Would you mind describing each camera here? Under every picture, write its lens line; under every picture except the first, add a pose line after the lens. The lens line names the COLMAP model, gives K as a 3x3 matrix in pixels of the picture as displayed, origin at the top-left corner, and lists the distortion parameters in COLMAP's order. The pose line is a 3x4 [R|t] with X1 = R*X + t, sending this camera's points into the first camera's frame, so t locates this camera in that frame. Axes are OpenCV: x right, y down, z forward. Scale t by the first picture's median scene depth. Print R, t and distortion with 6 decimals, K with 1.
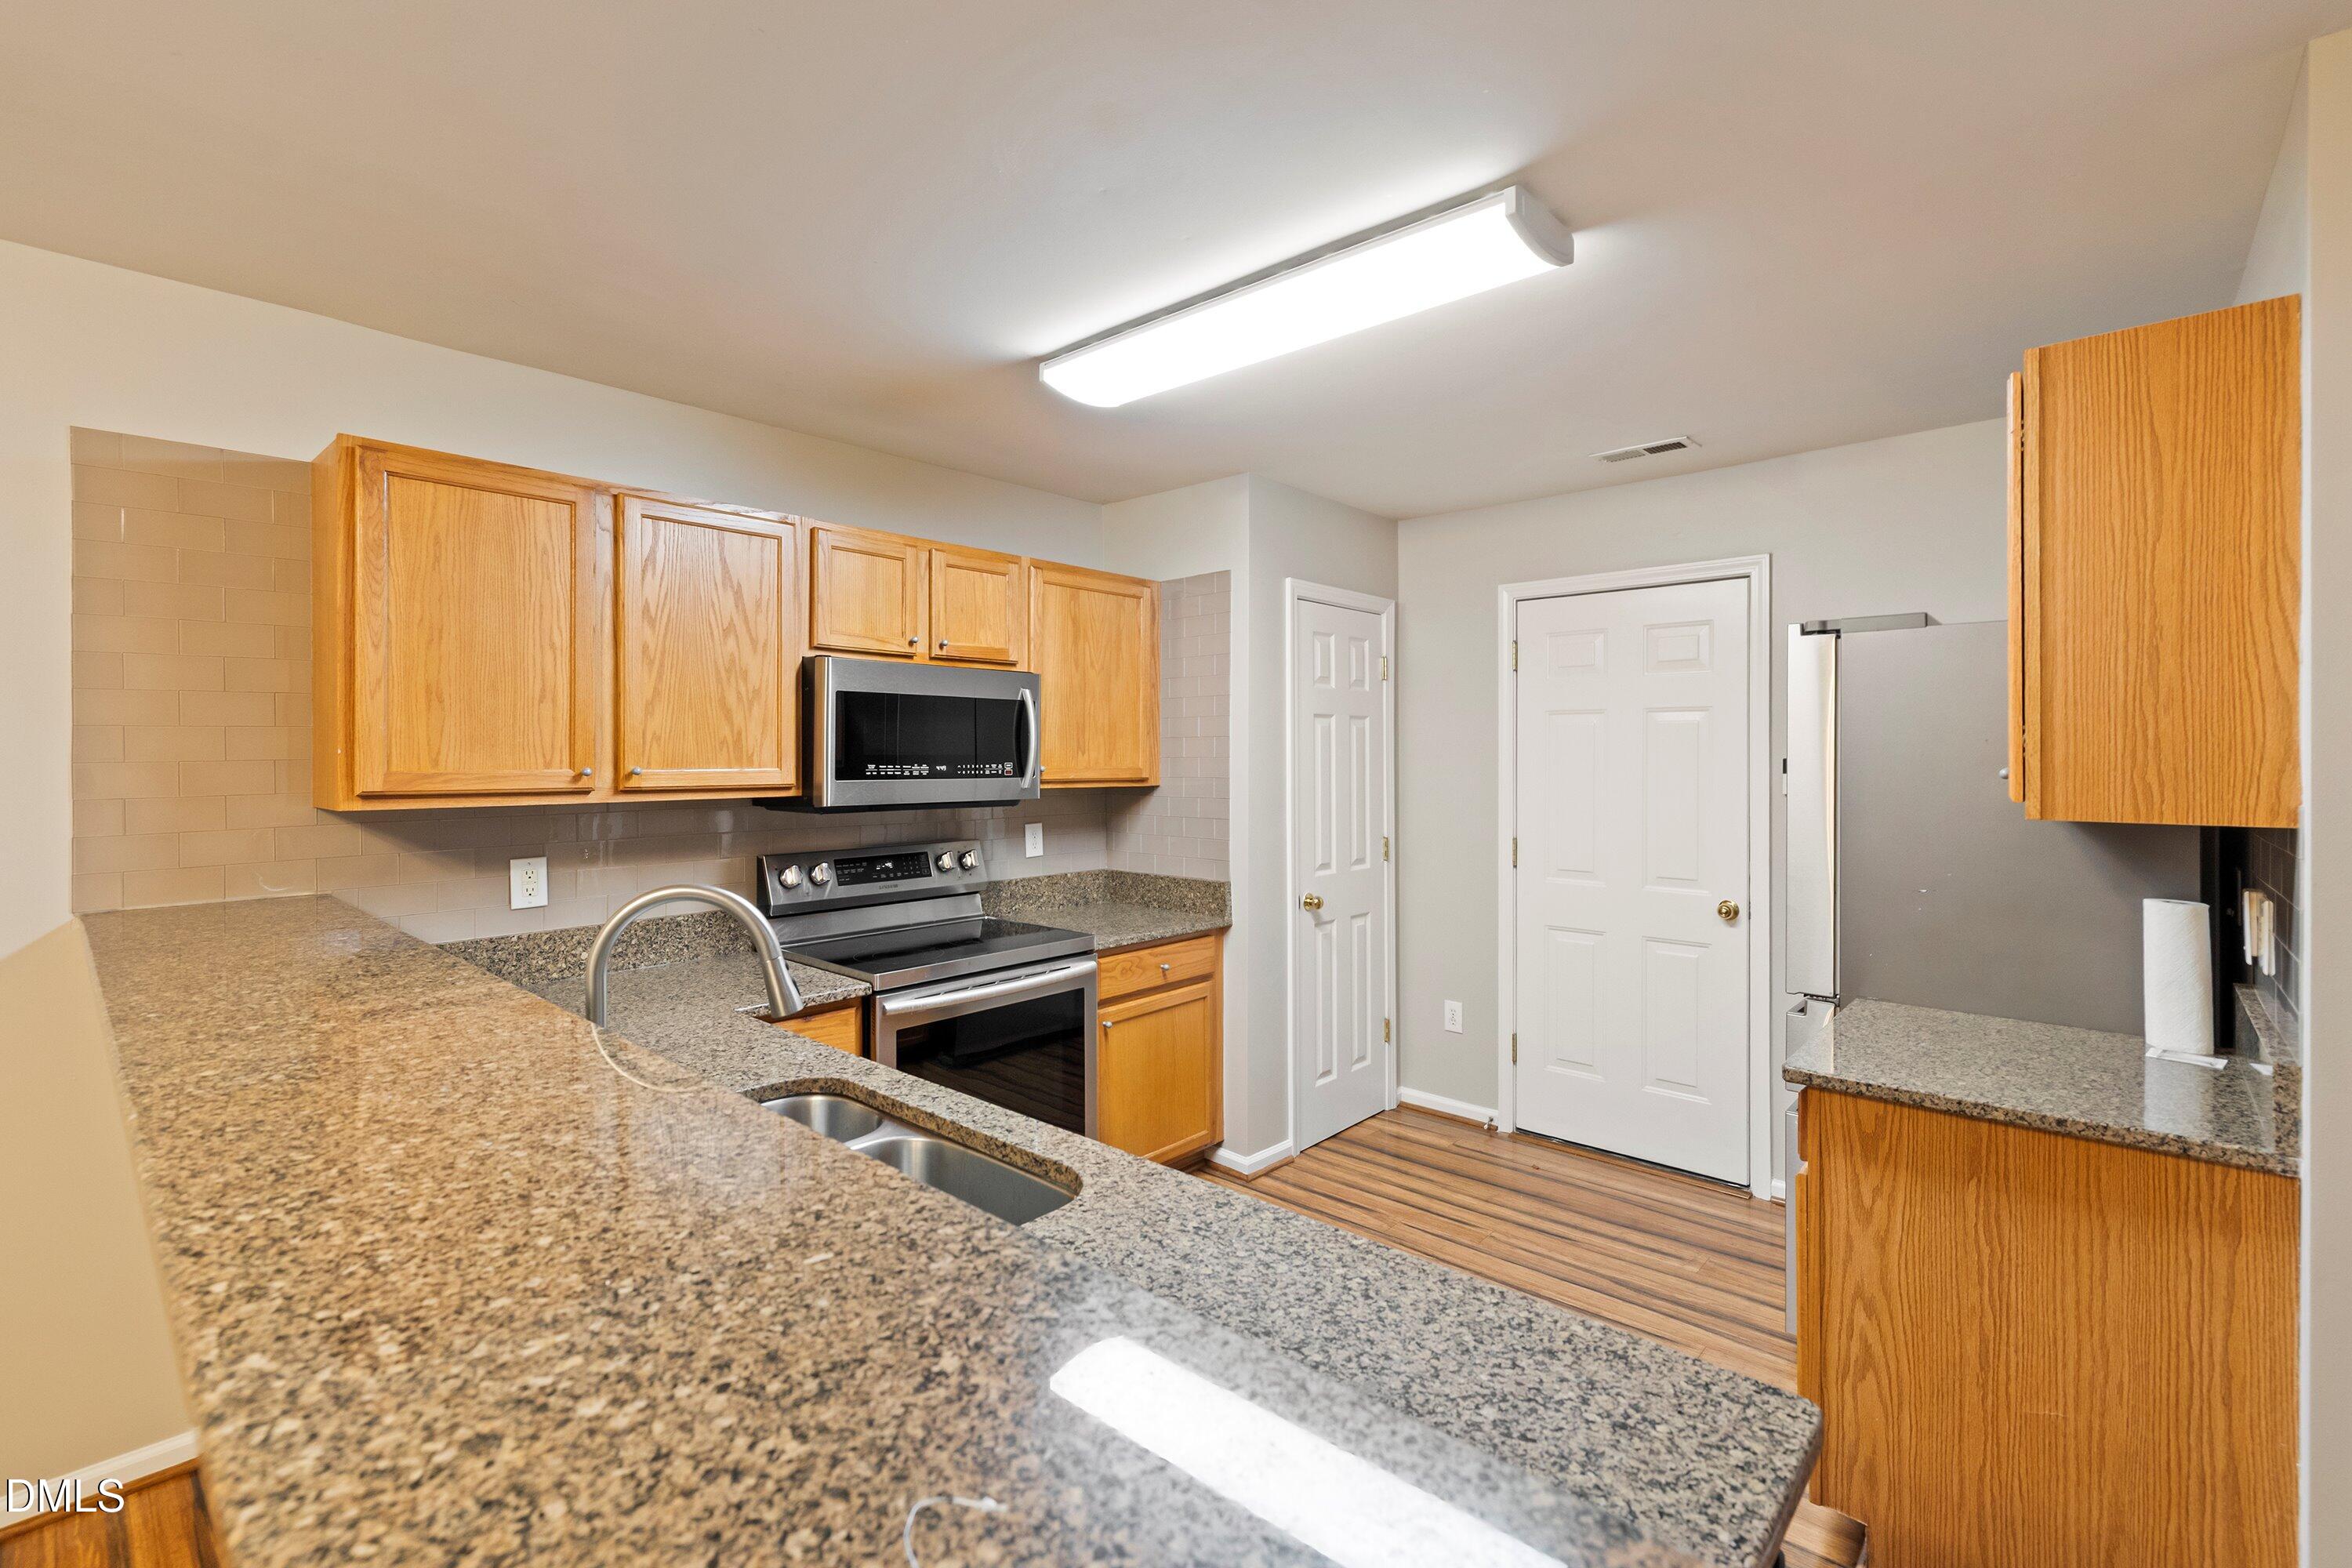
lens RADIAL K [[1043.0, 0, 1184.4], [0, 1043.0, 771.1], [0, 0, 1]] dist [0.003522, 0.000921]
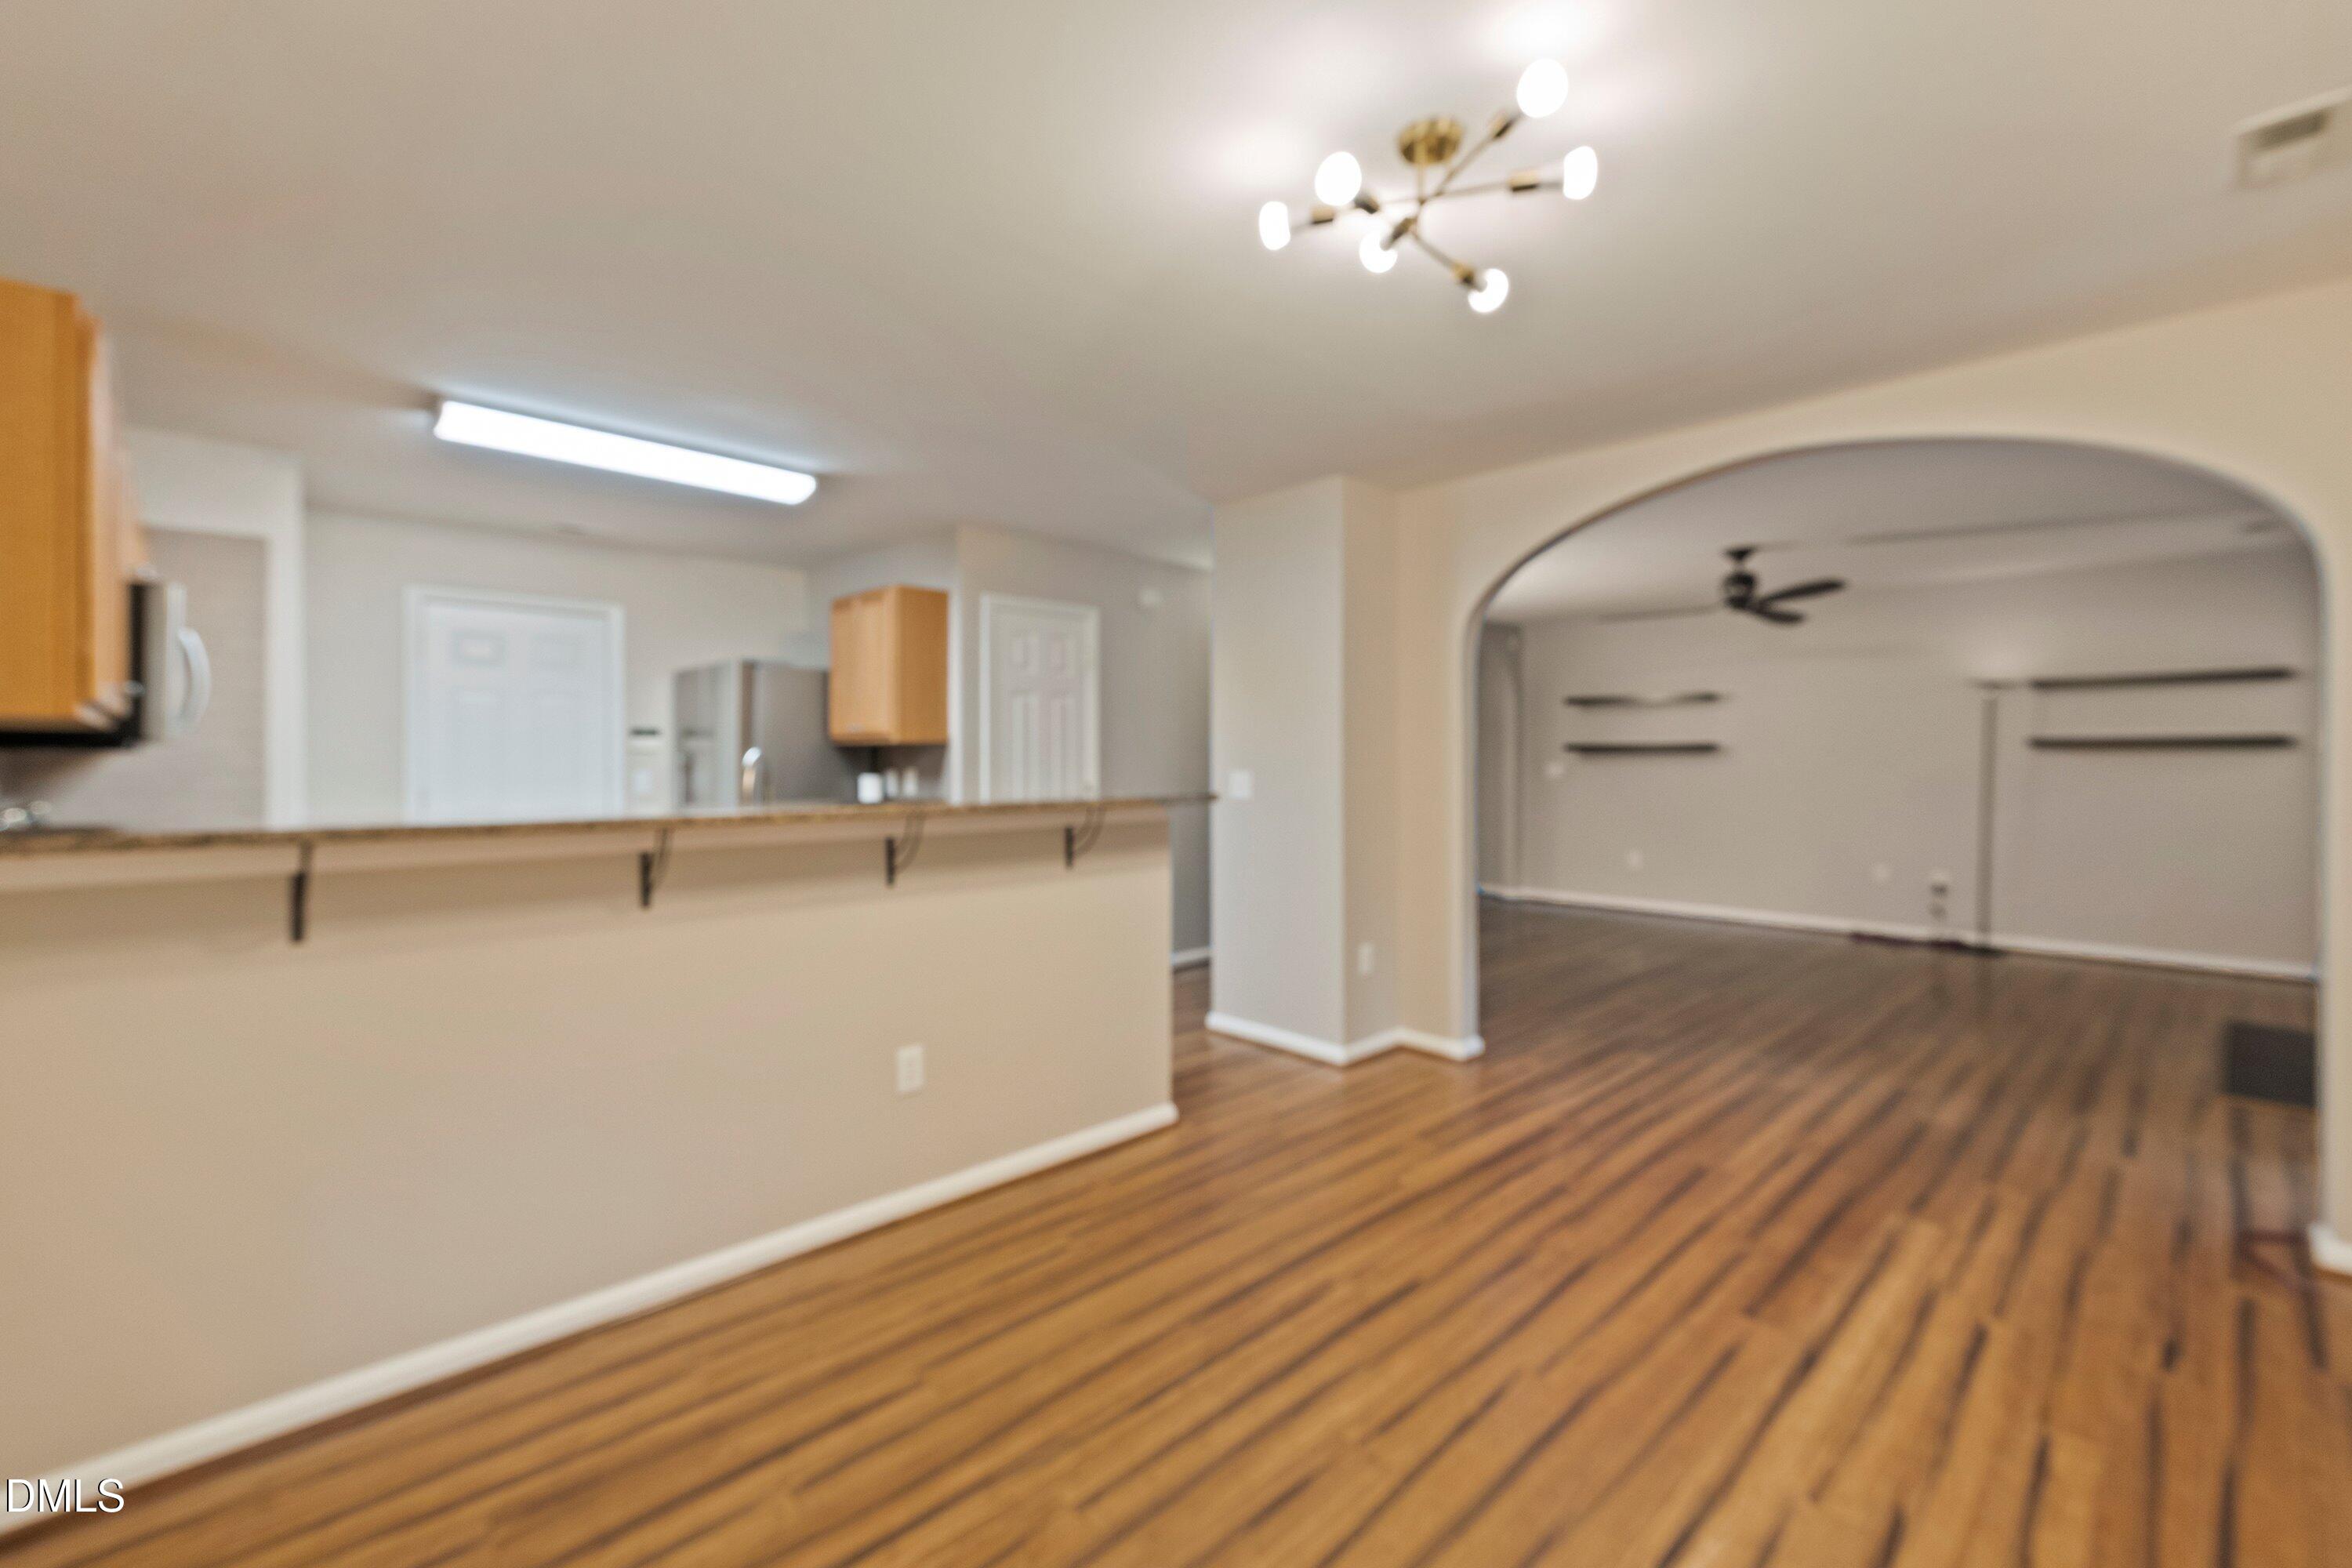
lens RADIAL K [[1022.8, 0, 1182.8], [0, 1022.8, 781.1], [0, 0, 1]] dist [0.003359, 0.000263]
pose [[0.054709, -0.017601, 0.998347, -1.068075], [0.018434, 0.999692, 0.016614, 0.067561], [-0.998332, 0.017494, 0.055017, 0.033220]]
